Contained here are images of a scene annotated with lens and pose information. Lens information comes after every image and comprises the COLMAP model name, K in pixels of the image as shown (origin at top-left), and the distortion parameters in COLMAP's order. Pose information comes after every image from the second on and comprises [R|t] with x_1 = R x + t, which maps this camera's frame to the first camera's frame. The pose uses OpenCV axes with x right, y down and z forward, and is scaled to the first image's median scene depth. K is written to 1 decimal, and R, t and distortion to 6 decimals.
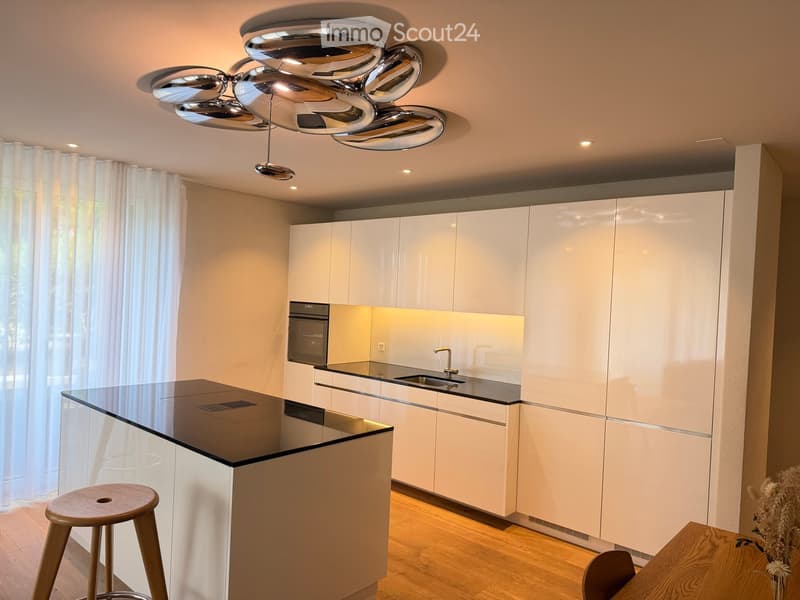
lens RADIAL K [[566.7, 0, 400.0], [0, 566.7, 300.0], [0, 0, 1]] dist [0.050156, -0.057920]
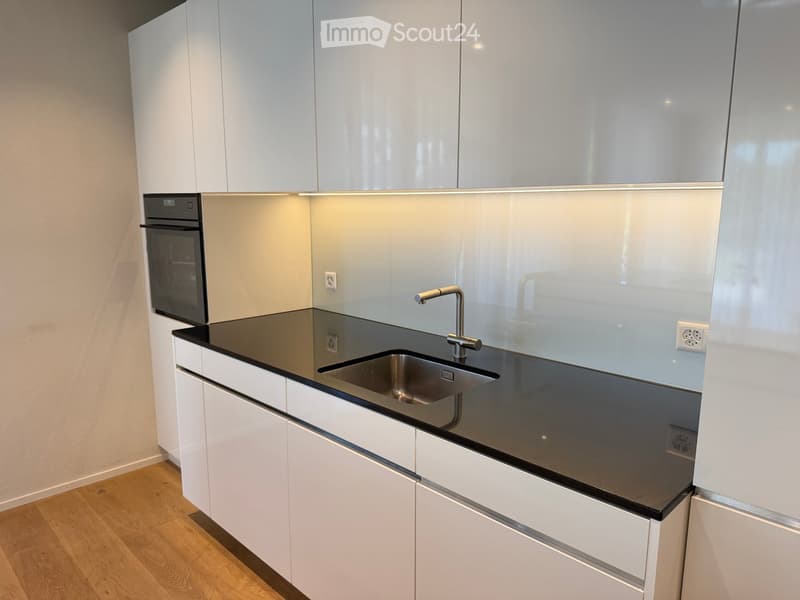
lens RADIAL K [[566.7, 0, 400.0], [0, 566.7, 300.0], [0, 0, 1]] dist [0.050156, -0.057920]
pose [[0.997085, -0.026908, -0.071395, 0.067793], [0.037587, 0.987553, 0.152728, 0.027438], [0.066397, -0.154967, 0.985686, 0.548829]]
